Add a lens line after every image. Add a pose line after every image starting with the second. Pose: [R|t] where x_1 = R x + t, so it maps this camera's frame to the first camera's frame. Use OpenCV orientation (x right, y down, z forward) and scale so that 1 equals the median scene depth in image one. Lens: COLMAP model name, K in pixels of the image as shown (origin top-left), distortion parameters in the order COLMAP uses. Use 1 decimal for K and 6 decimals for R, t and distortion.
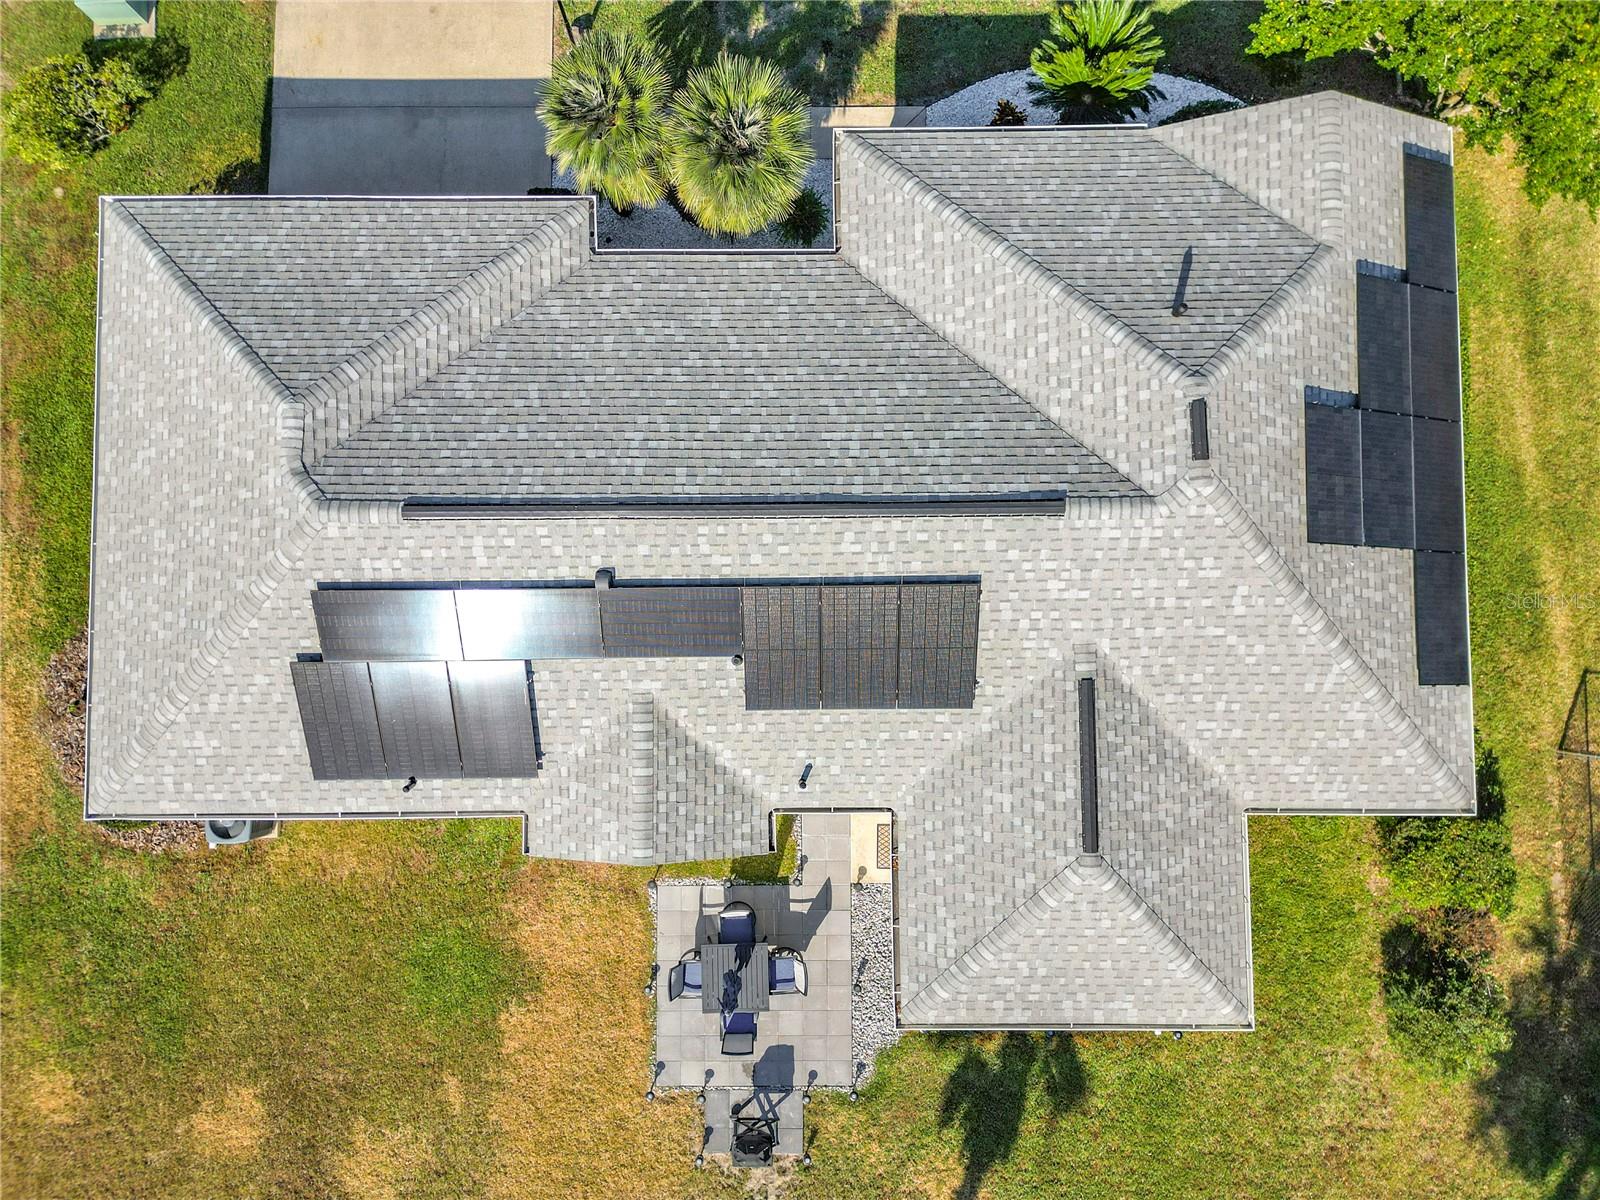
lens RADIAL K [[1131.7, 0, 792.5], [0, 1131.7, 608.1], [0, 0, 1]] dist [0.062815, -0.066768]
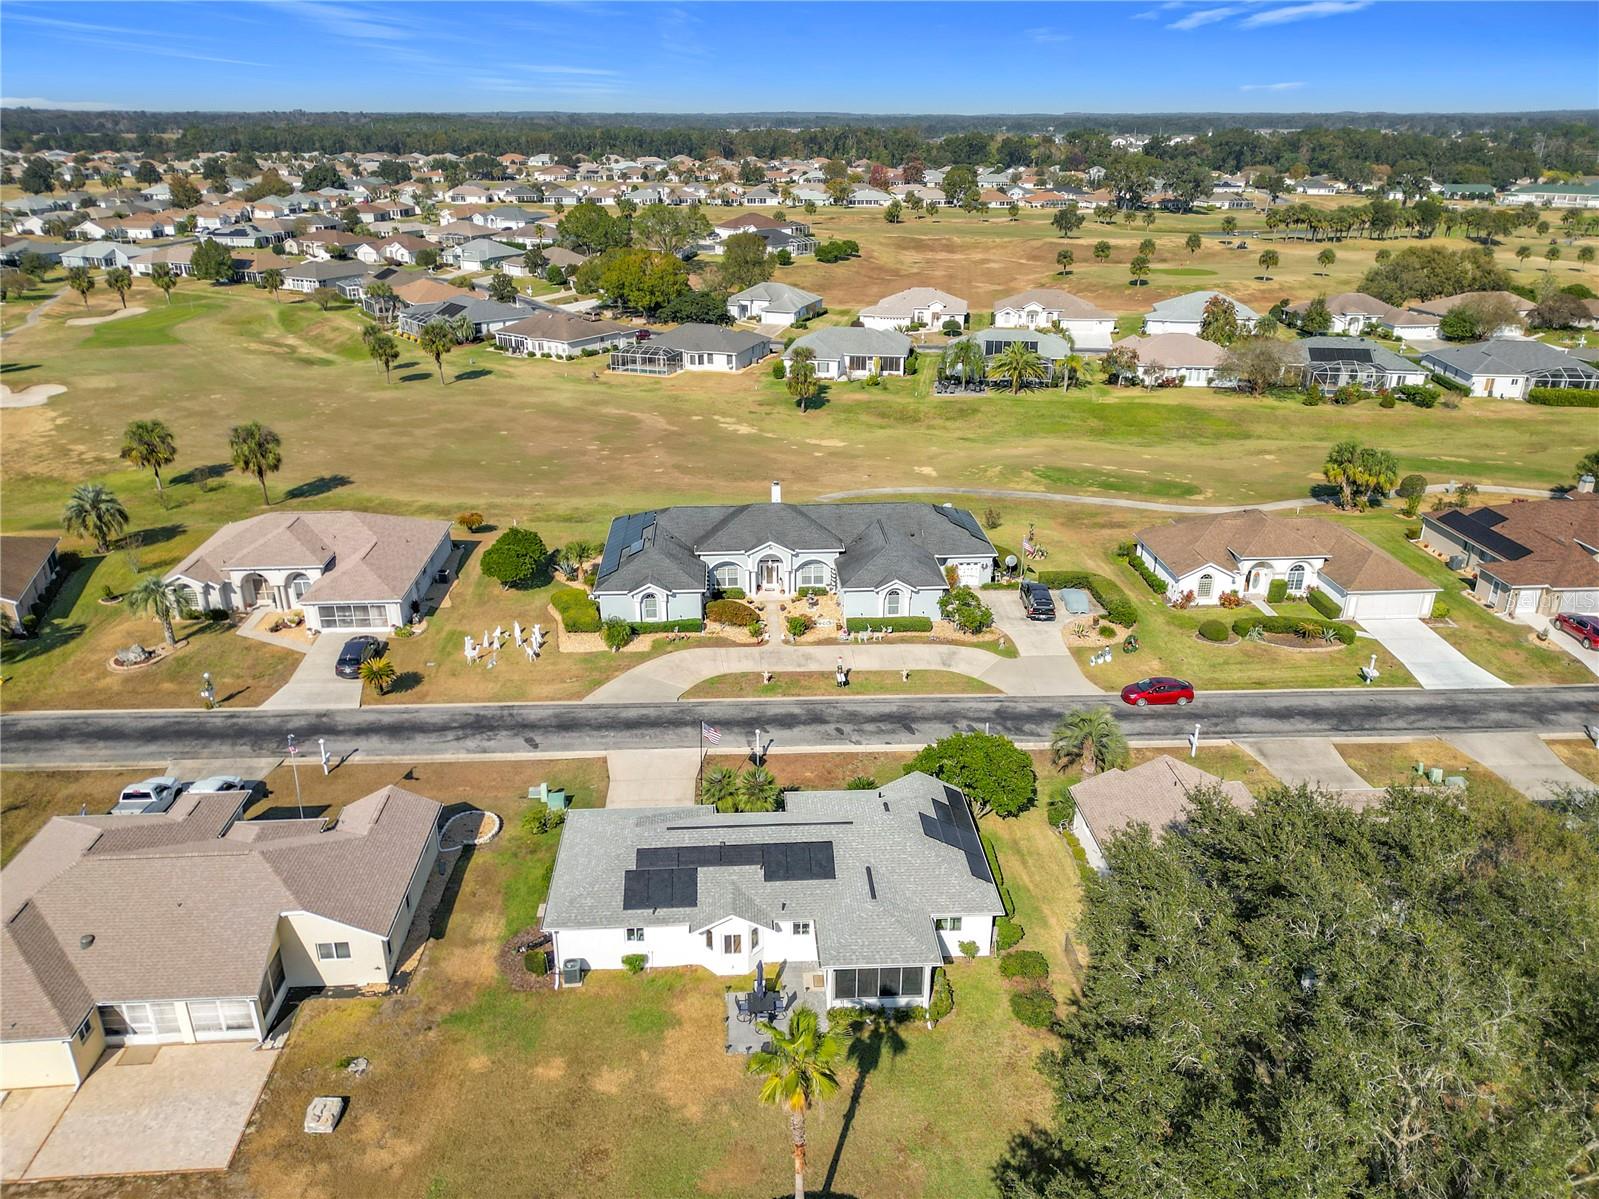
lens RADIAL K [[1131.0, 0, 792.0], [0, 1131.0, 607.6], [0, 0, 1]] dist [0.062815, -0.066768]
pose [[0.998302, -0.011833, 0.057043, -0.118309], [0.056576, 0.430458, -0.900836, 2.307726], [-0.013895, 0.902533, 0.430396, -0.938048]]
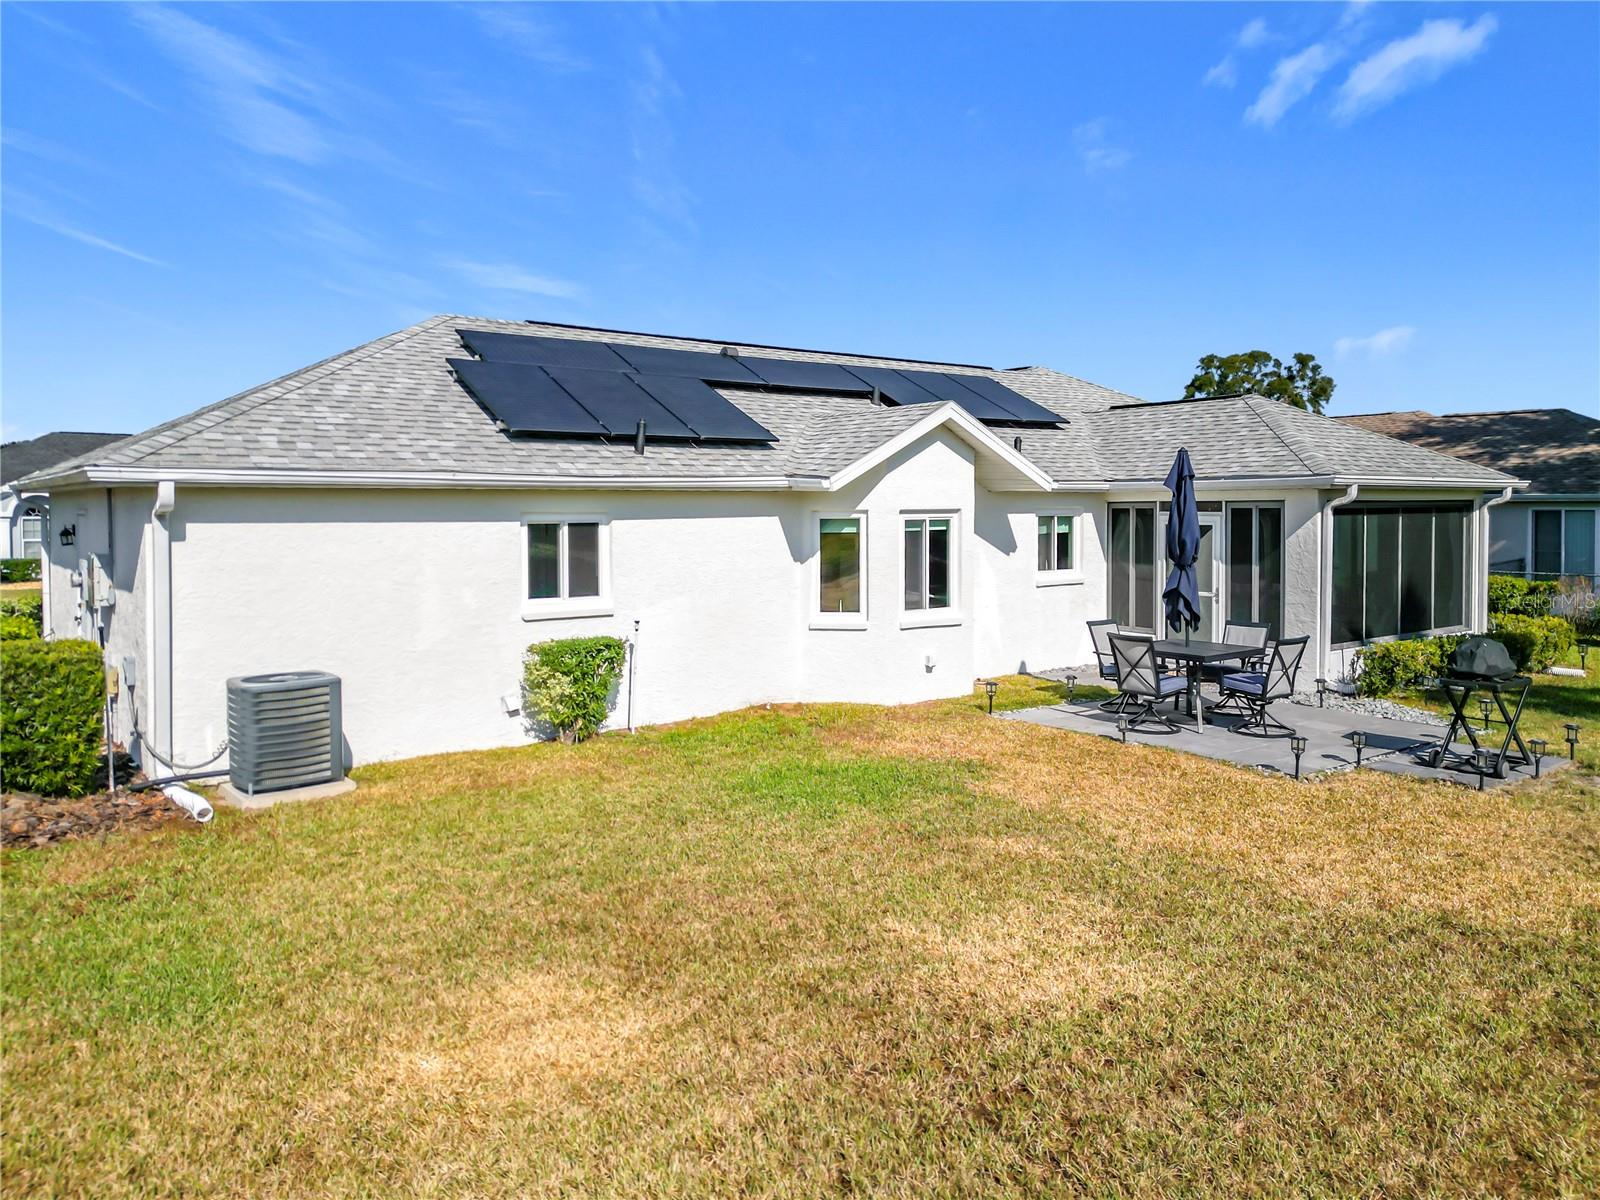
lens RADIAL K [[1150.8, 0, 803.4], [0, 1150.8, 535.6], [0, 0, 1]] dist [0.024613, 0.003303]
pose [[0.796390, -0.014771, 0.604603, -0.622854], [0.604125, 0.066068, -0.794146, 0.715275], [-0.028214, 0.997706, 0.061540, 0.915000]]
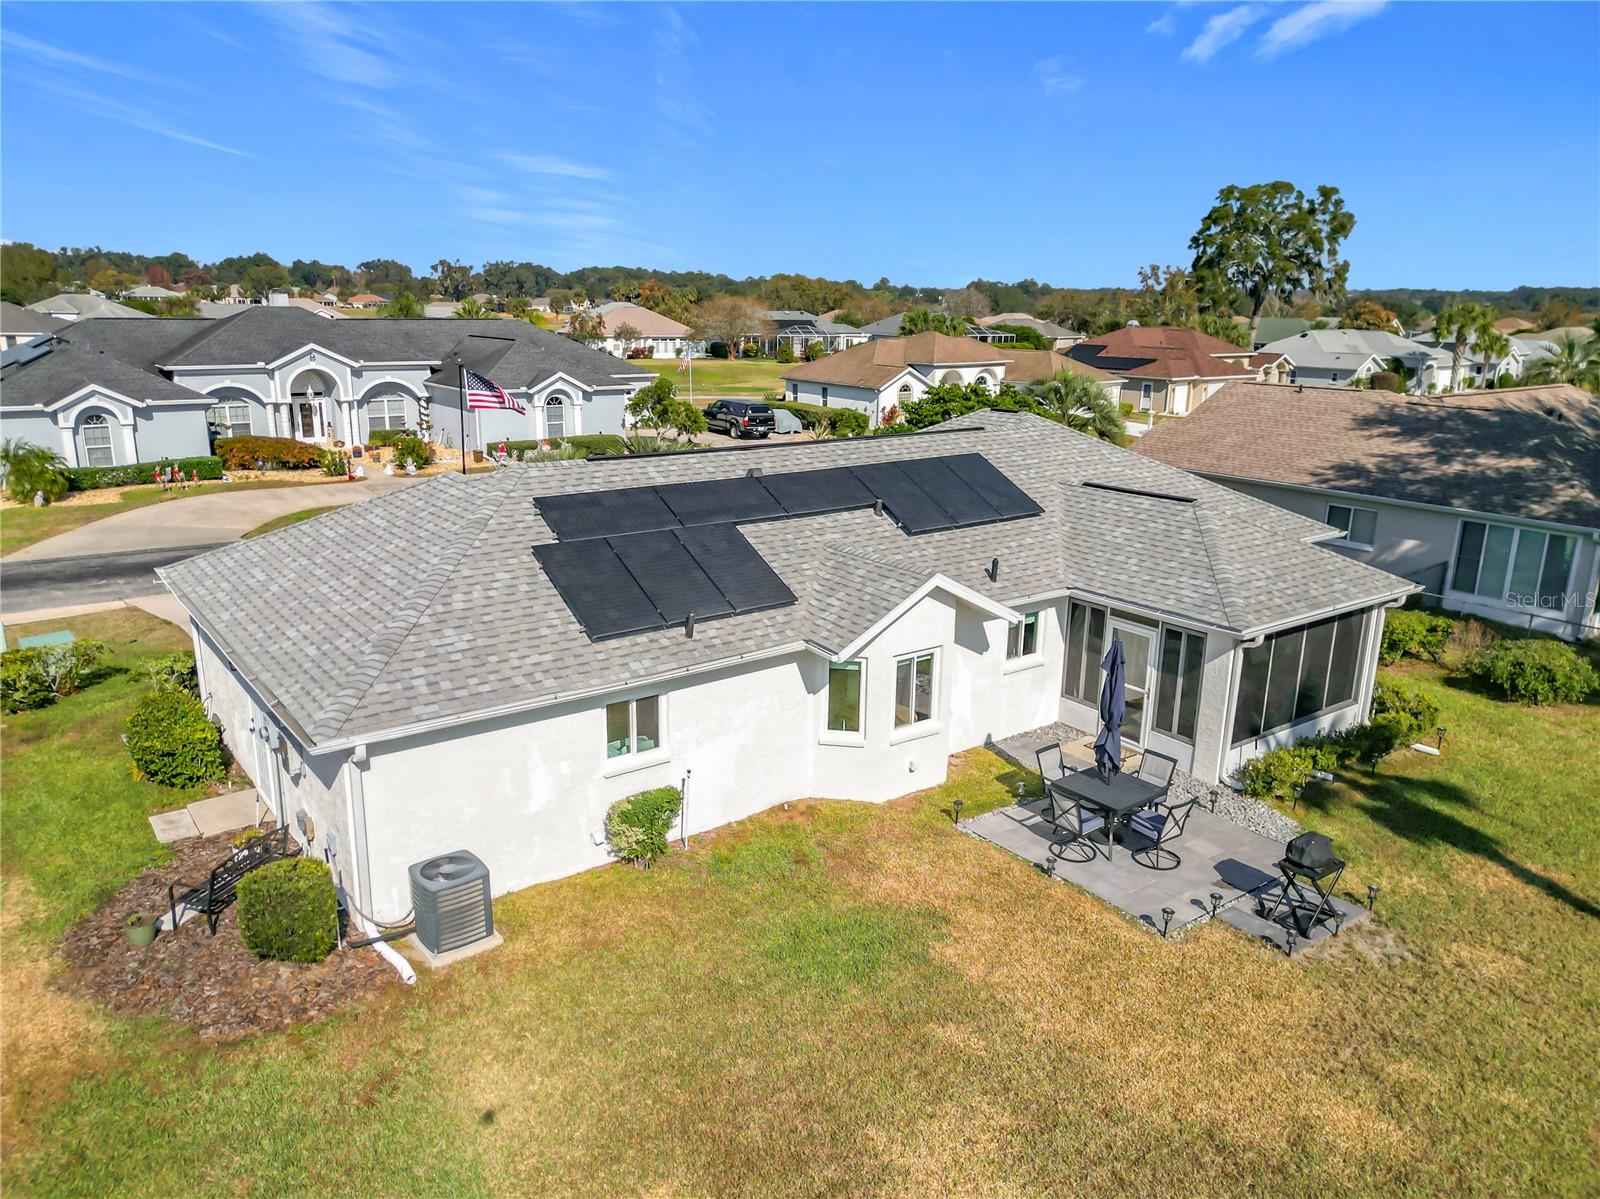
lens RADIAL K [[1137.3, 0, 800.0], [0, 1137.3, 599.5], [0, 0, 1]] dist [0.028731, -0.001523]
pose [[0.799591, -0.135944, 0.584956, -0.713422], [0.598463, 0.261408, -0.757303, 0.798568], [-0.049961, 0.955607, 0.290377, 0.644808]]
